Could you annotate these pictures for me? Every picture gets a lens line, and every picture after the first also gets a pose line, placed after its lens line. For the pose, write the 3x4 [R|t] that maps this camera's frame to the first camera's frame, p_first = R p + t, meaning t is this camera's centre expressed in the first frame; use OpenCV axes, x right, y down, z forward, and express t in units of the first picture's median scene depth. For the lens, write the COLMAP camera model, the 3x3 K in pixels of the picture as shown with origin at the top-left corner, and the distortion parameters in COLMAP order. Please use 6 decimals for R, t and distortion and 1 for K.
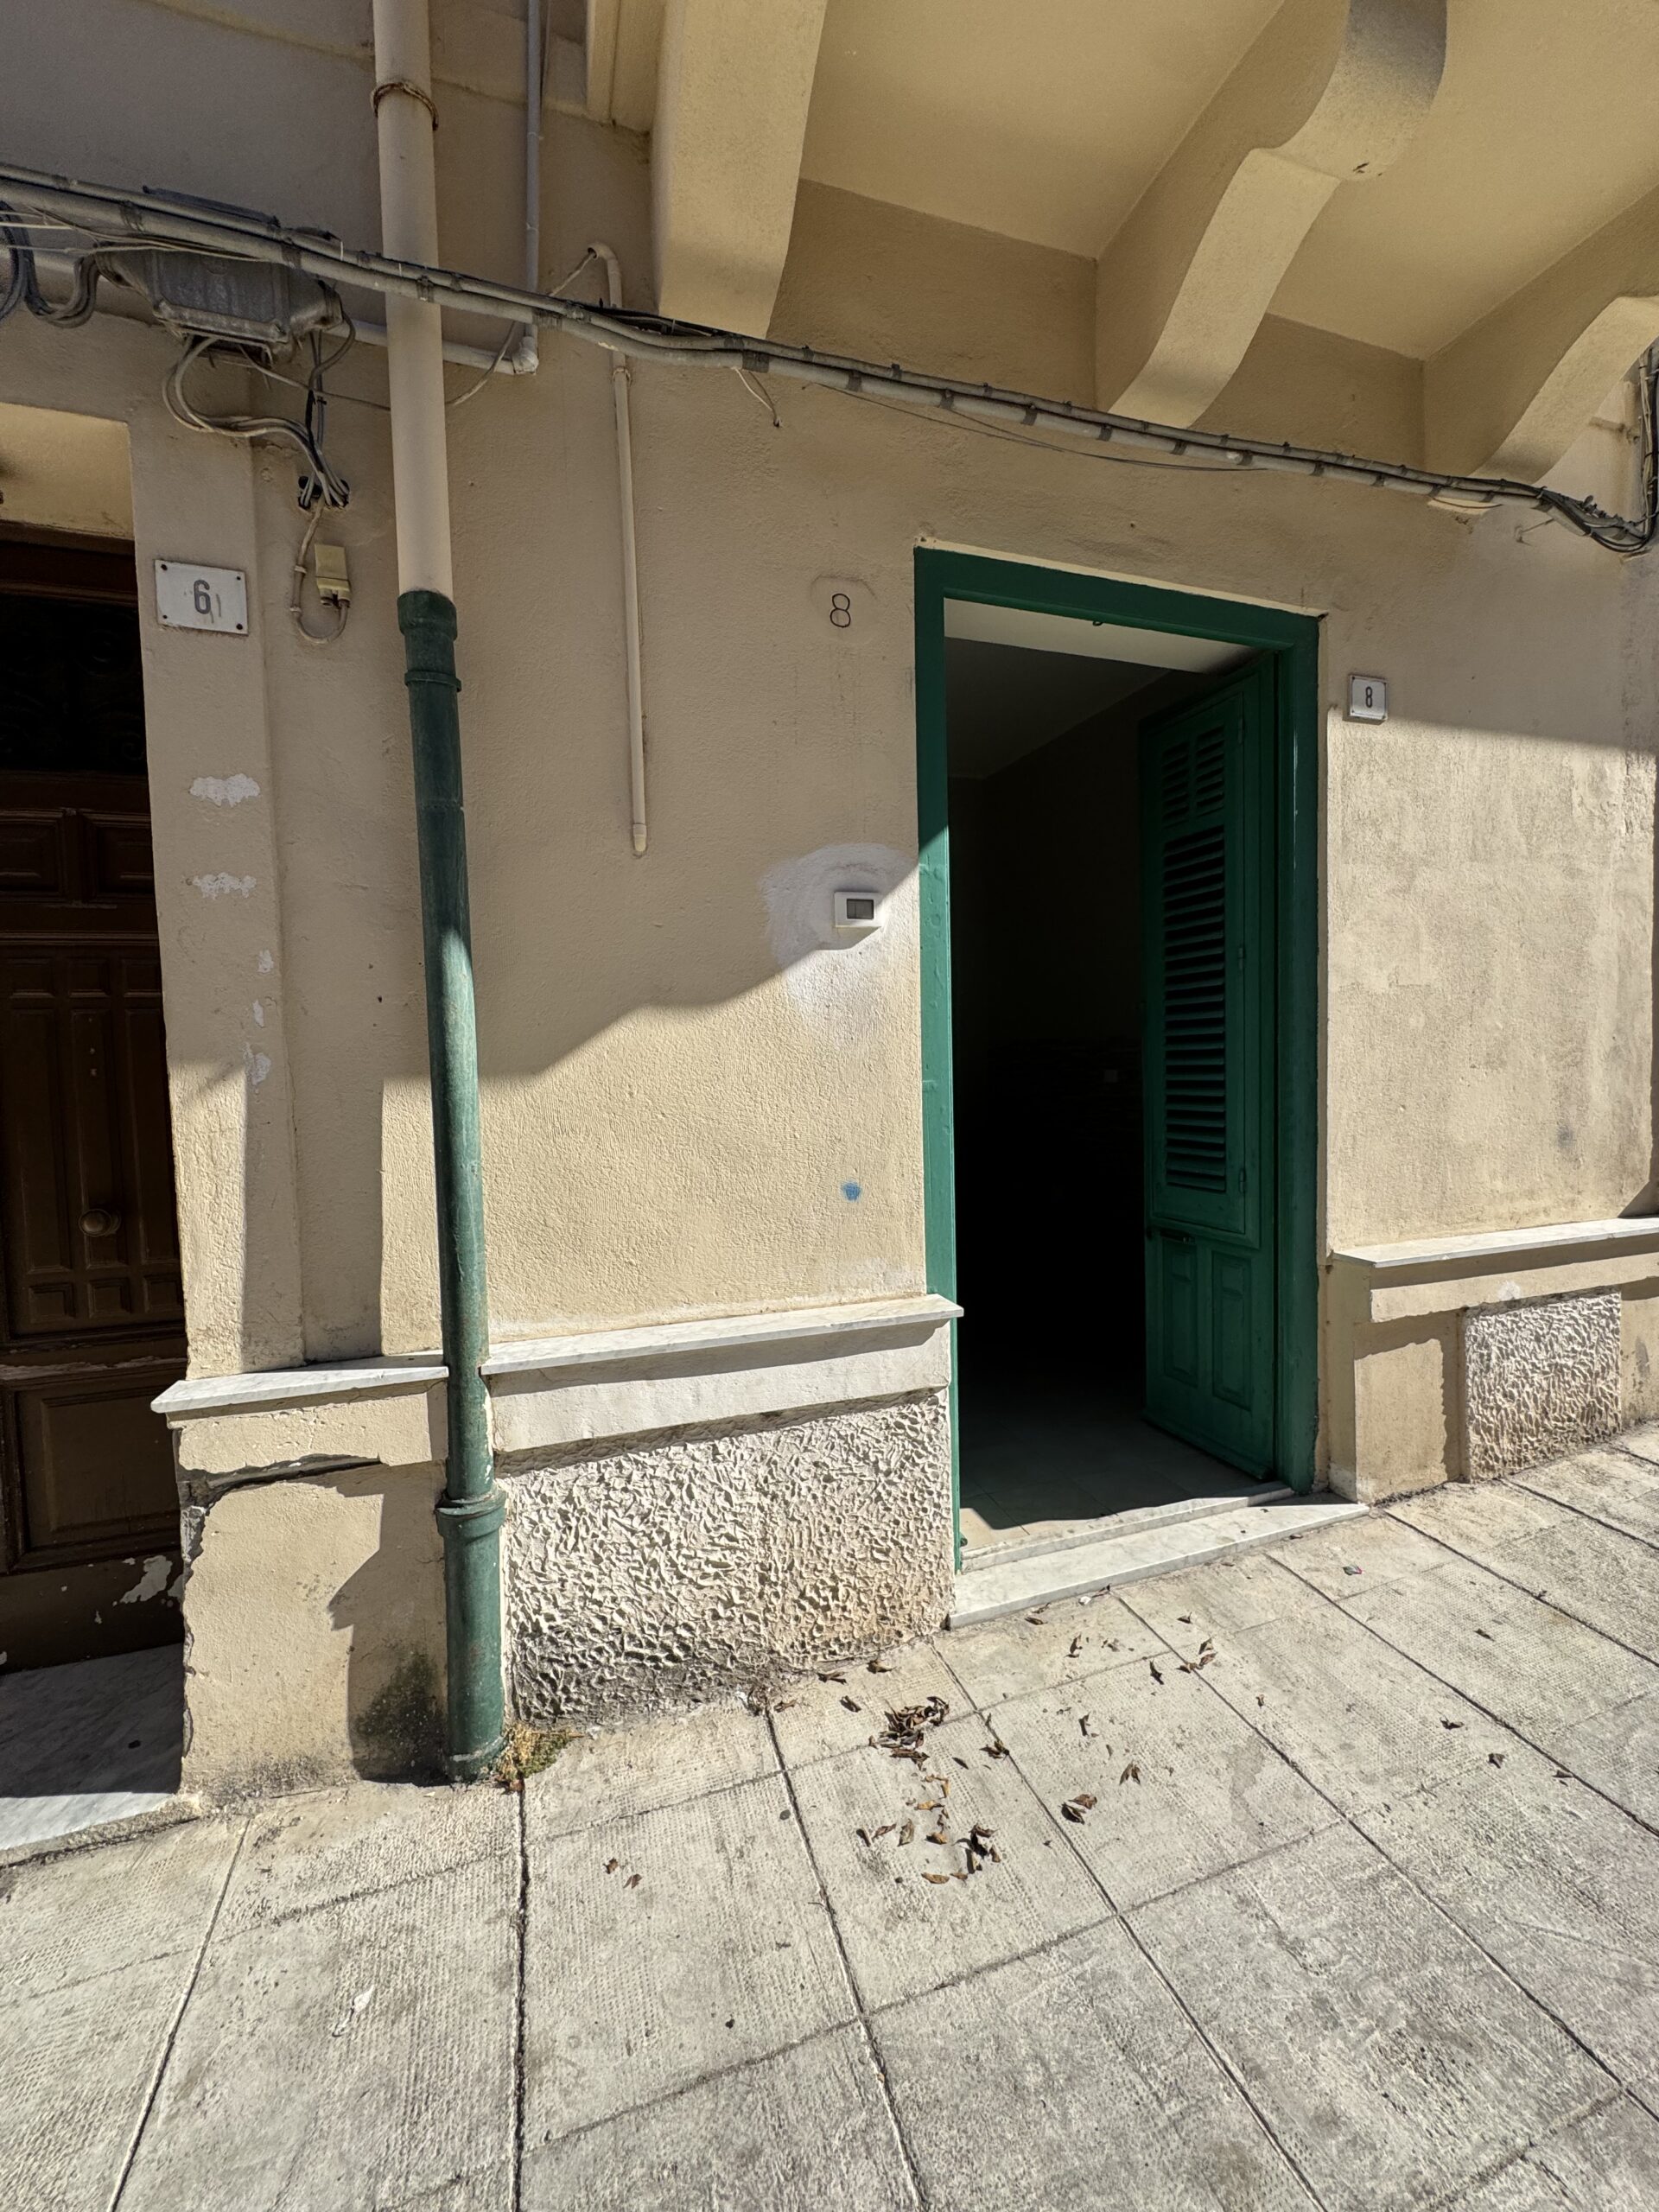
lens RADIAL K [[878.4, 0, 829.5], [0, 878.4, 1106.0], [0, 0, 1]] dist [-0.002983, 0.000001]
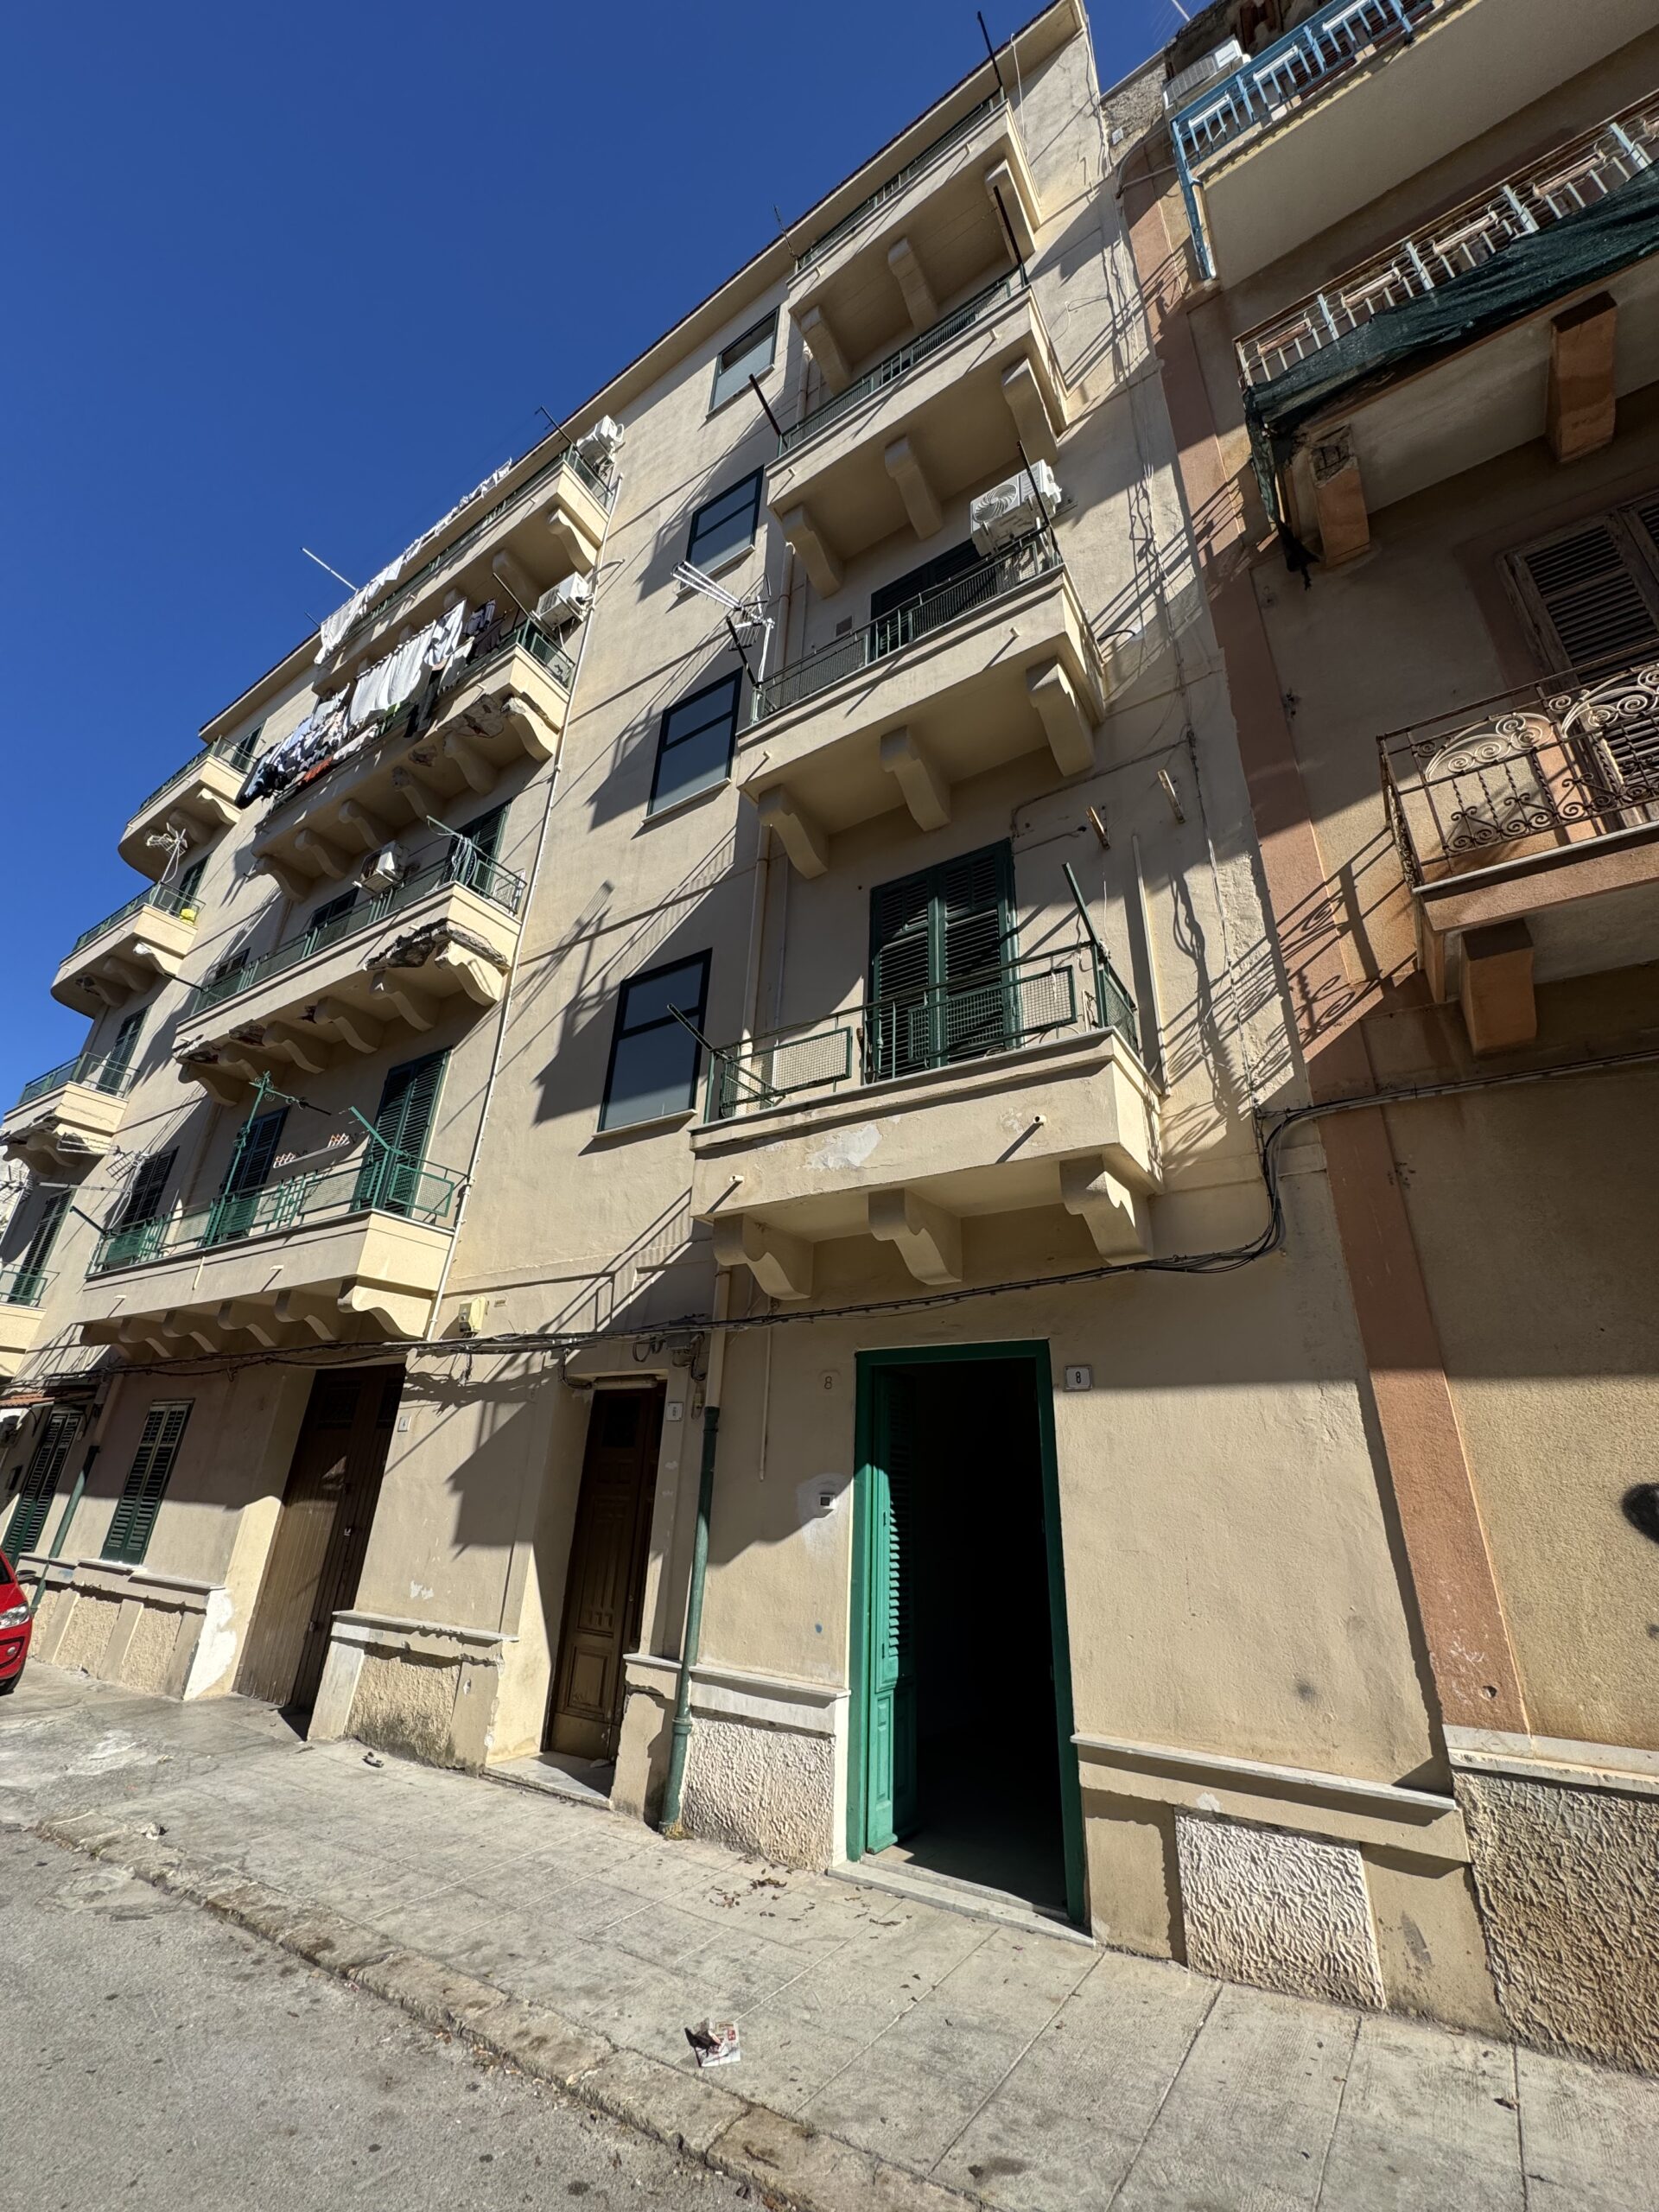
lens RADIAL K [[878.4, 0, 829.5], [0, 878.4, 1106.0], [0, 0, 1]] dist [-0.002983, 0.000001]
pose [[0.622717, -0.277335, -0.731649, 2.405437], [-0.091800, 0.902723, -0.420313, -0.204494], [0.777044, 0.328901, 0.536681, -0.803300]]
